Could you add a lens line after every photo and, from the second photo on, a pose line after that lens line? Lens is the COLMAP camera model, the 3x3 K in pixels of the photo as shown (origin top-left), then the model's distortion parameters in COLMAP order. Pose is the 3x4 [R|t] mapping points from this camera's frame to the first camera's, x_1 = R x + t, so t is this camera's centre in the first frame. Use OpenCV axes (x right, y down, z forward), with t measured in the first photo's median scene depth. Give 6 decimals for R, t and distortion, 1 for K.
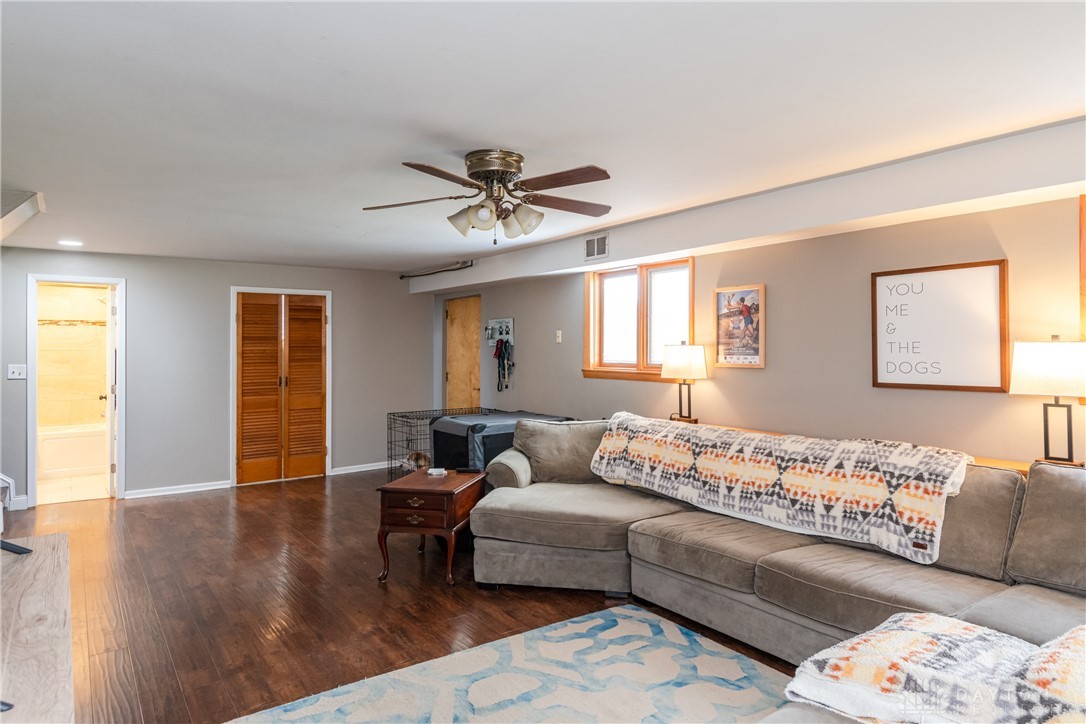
lens RADIAL K [[650.8, 0, 543.1], [0, 650.8, 355.4], [0, 0, 1]] dist [0.024163, 0.000740]
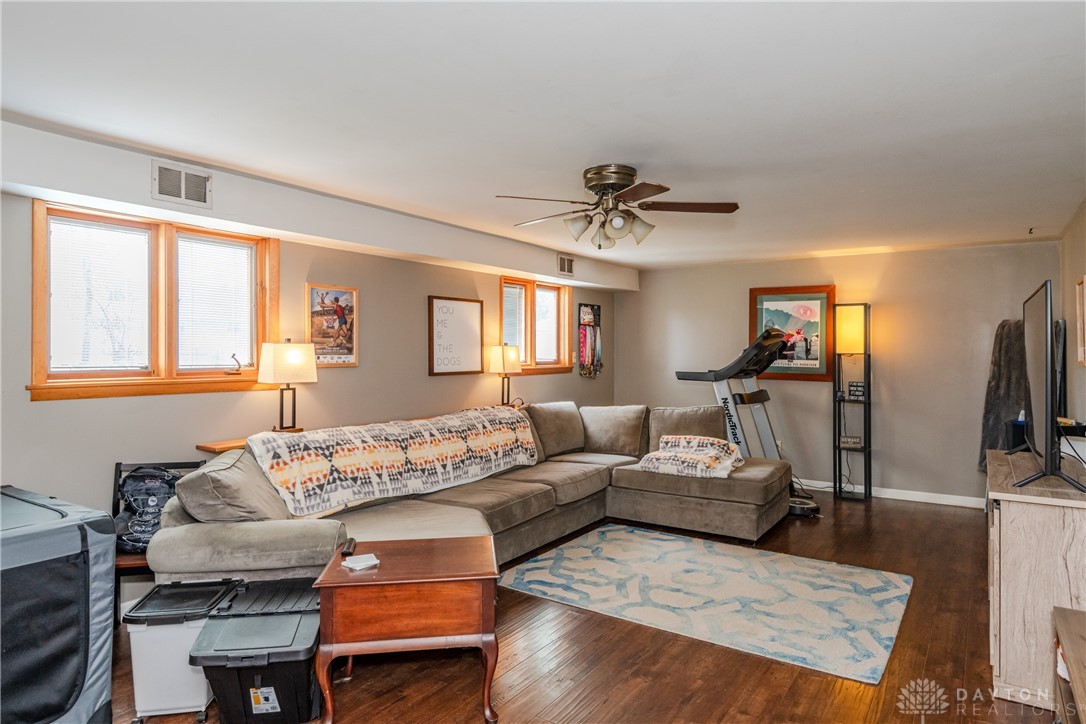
lens RADIAL K [[646.2, 0, 544.1], [0, 646.2, 359.3], [0, 0, 1]] dist [0.026411, 0.001362]
pose [[-0.349359, -0.026859, 0.936604, -0.788435], [-0.008482, 0.999639, 0.025503, -0.022147], [-0.936951, 0.000965, -0.349461, 1.099991]]
